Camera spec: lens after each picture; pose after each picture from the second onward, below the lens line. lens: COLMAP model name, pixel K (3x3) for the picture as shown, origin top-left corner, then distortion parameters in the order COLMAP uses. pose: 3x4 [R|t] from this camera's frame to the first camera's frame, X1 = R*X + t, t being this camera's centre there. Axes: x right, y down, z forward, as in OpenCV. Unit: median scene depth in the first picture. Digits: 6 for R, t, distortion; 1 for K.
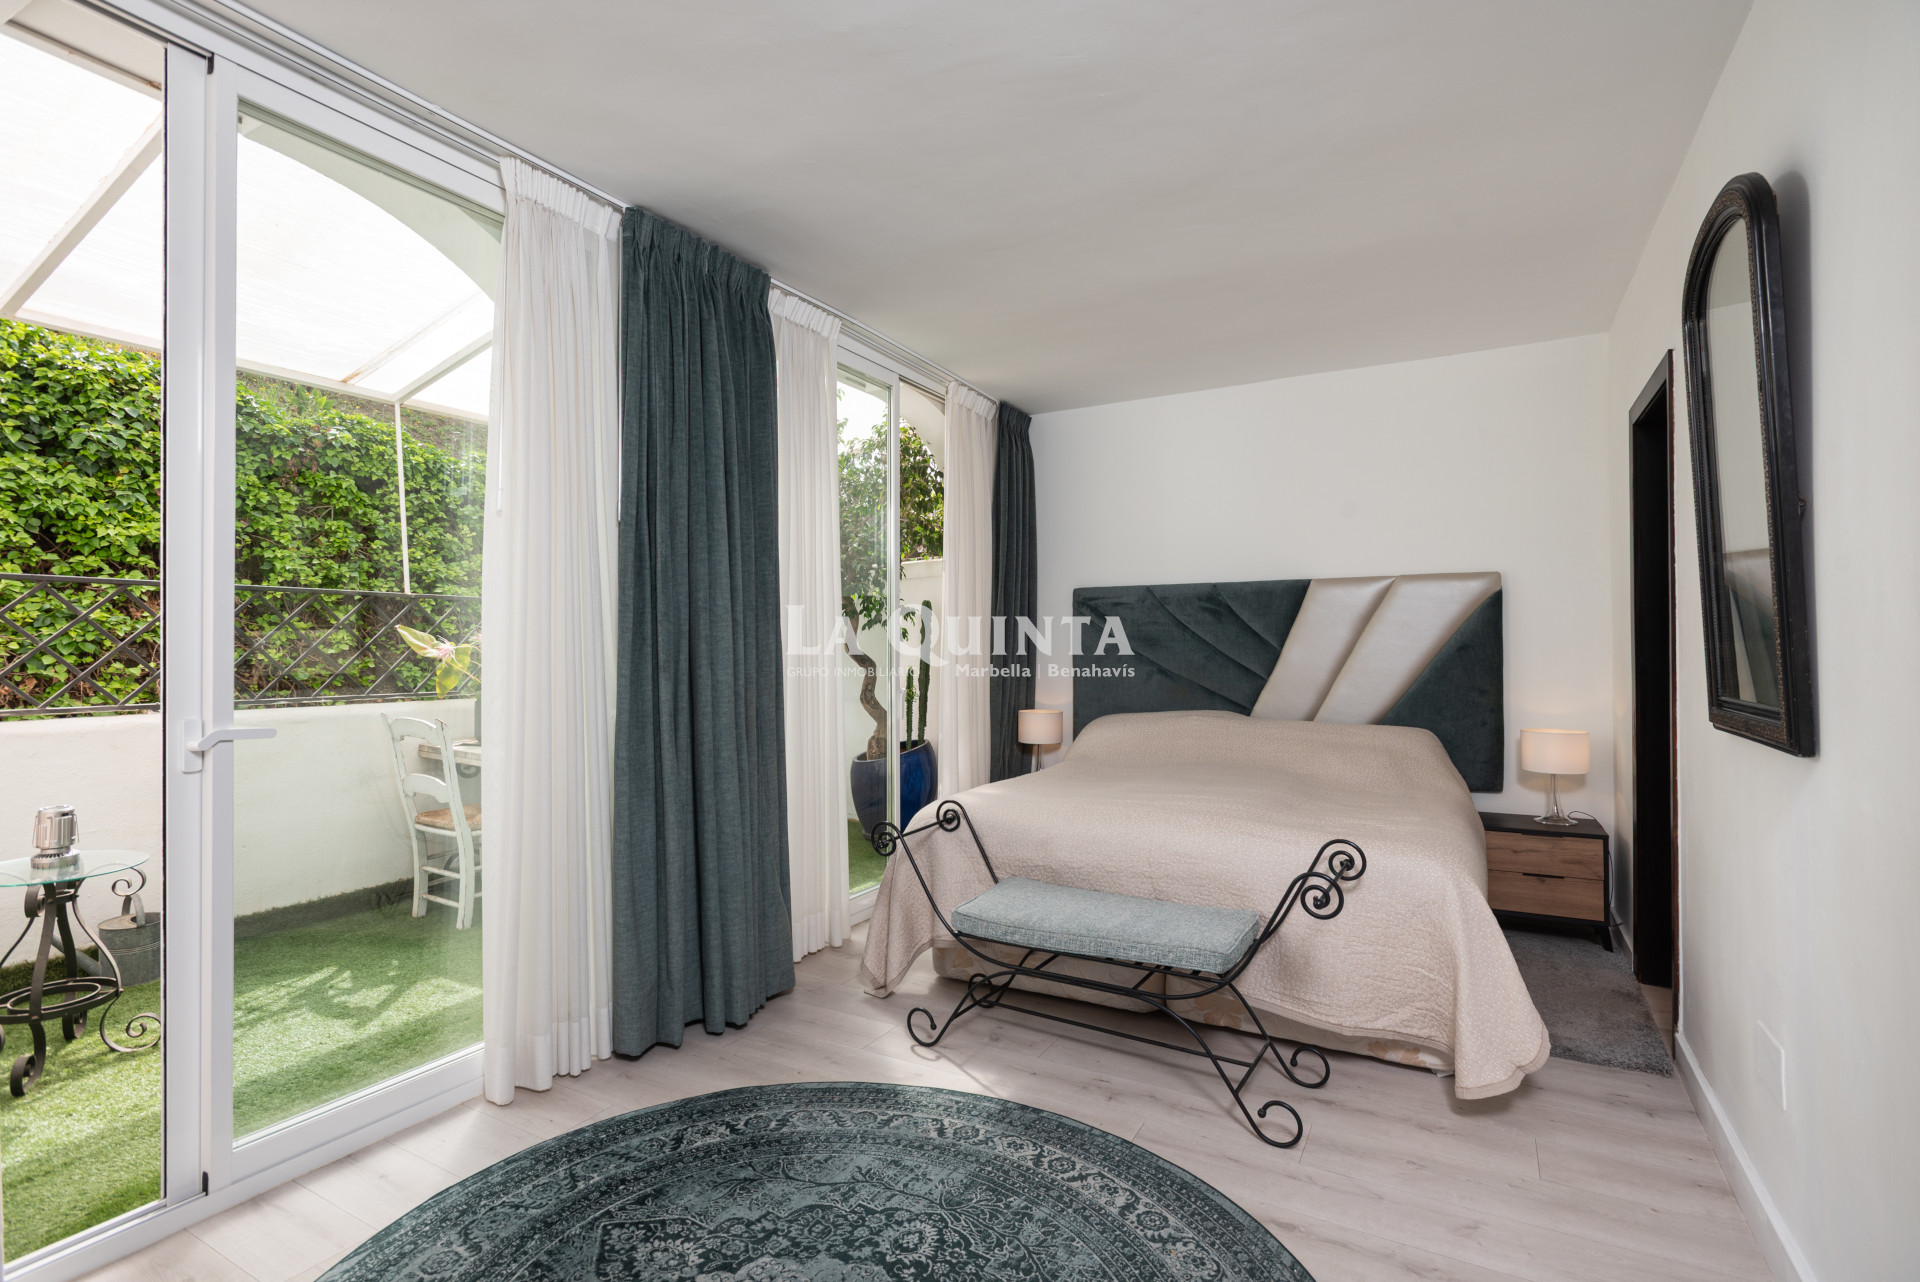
lens RADIAL K [[899.3, 0, 969.6], [0, 899.3, 644.3], [0, 0, 1]] dist [-0.025541, 0.000044]
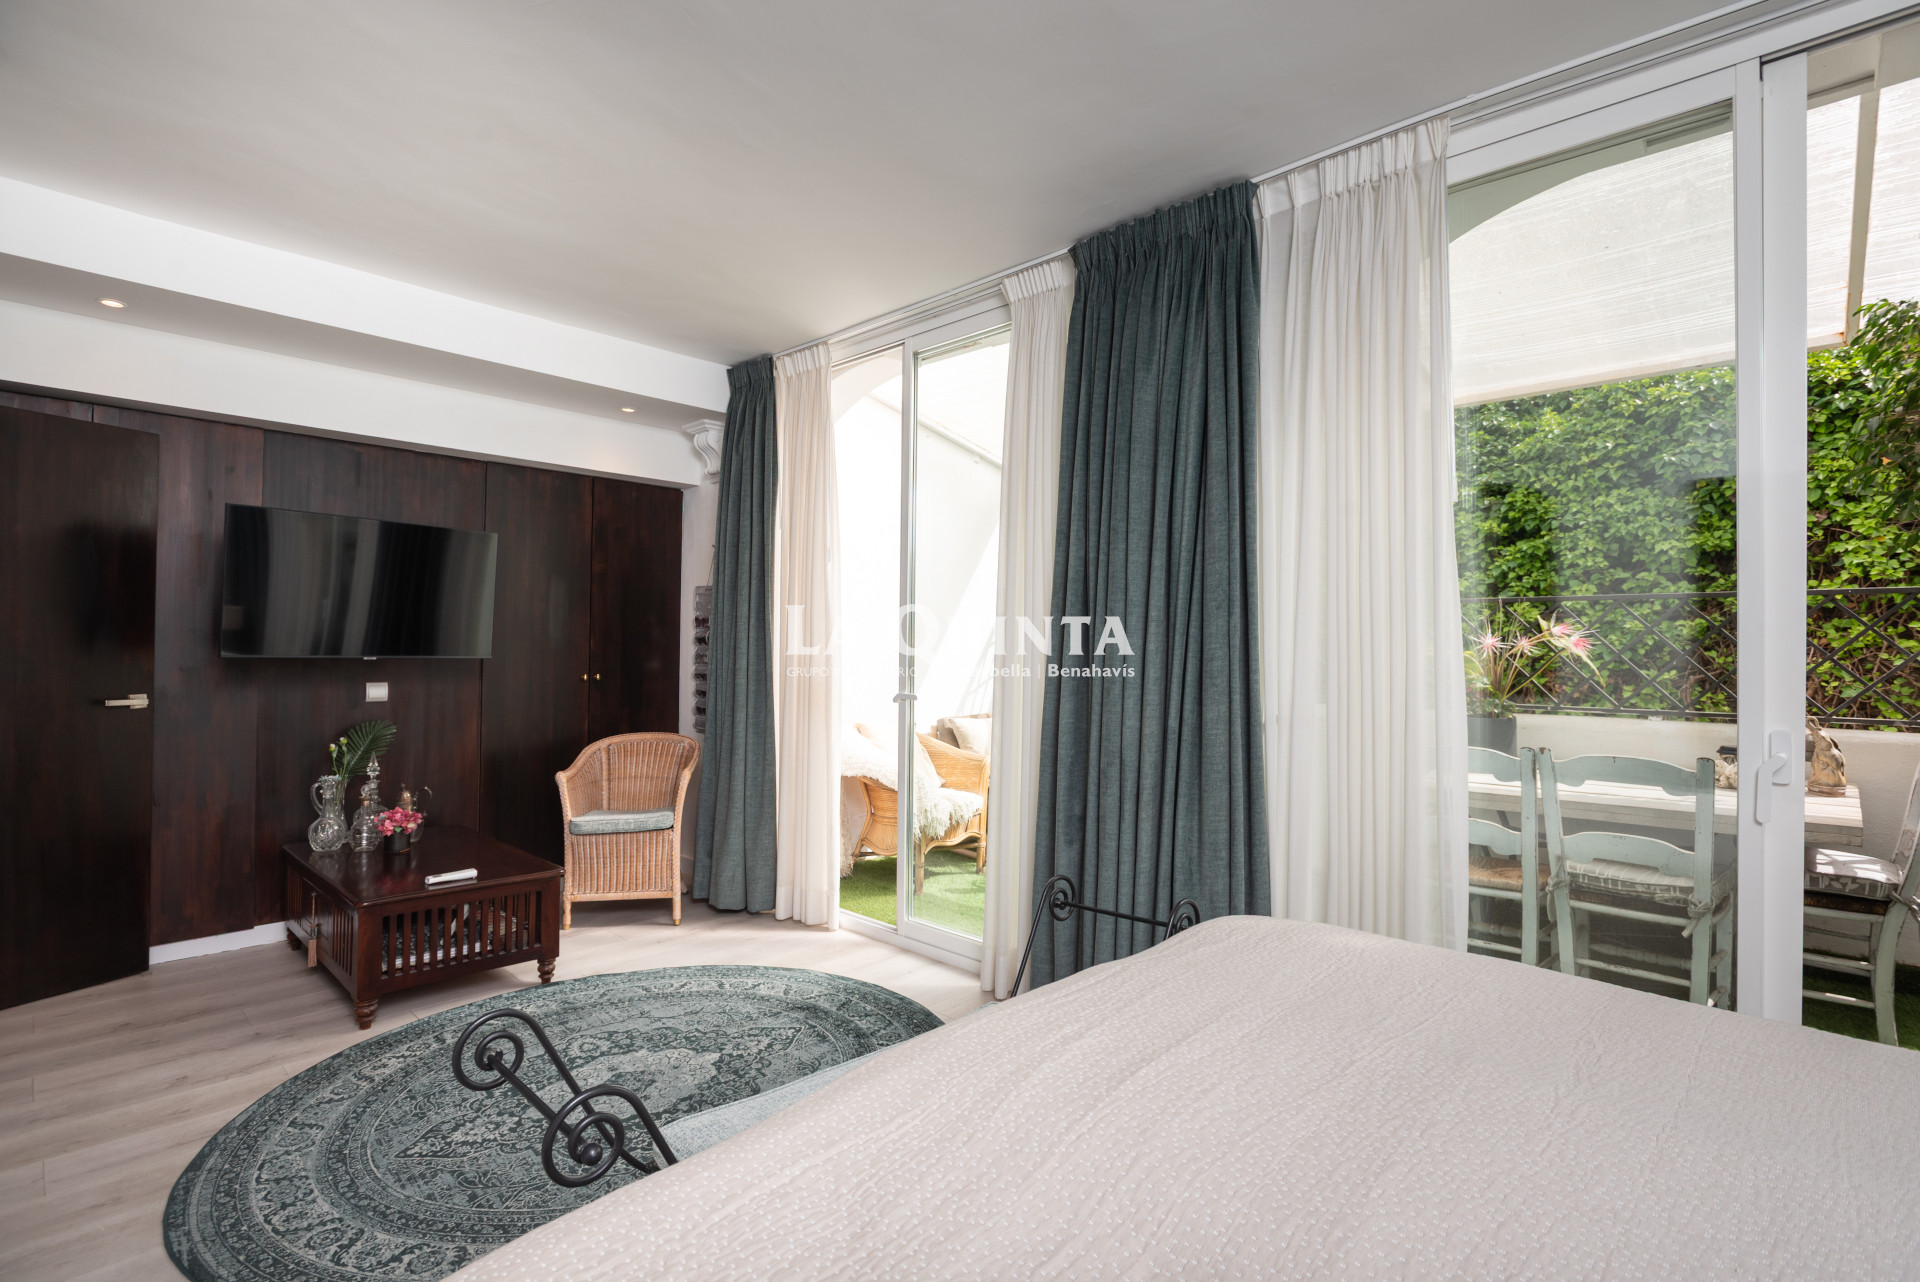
lens RADIAL K [[899.3, 0, 969.6], [0, 899.3, 644.3], [0, 0, 1]] dist [-0.025541, 0.000044]
pose [[-0.239069, -0.006739, -0.970979, 0.263364], [-0.005210, 0.999970, -0.005657, 0.000709], [0.970988, 0.003706, -0.239098, 0.425358]]
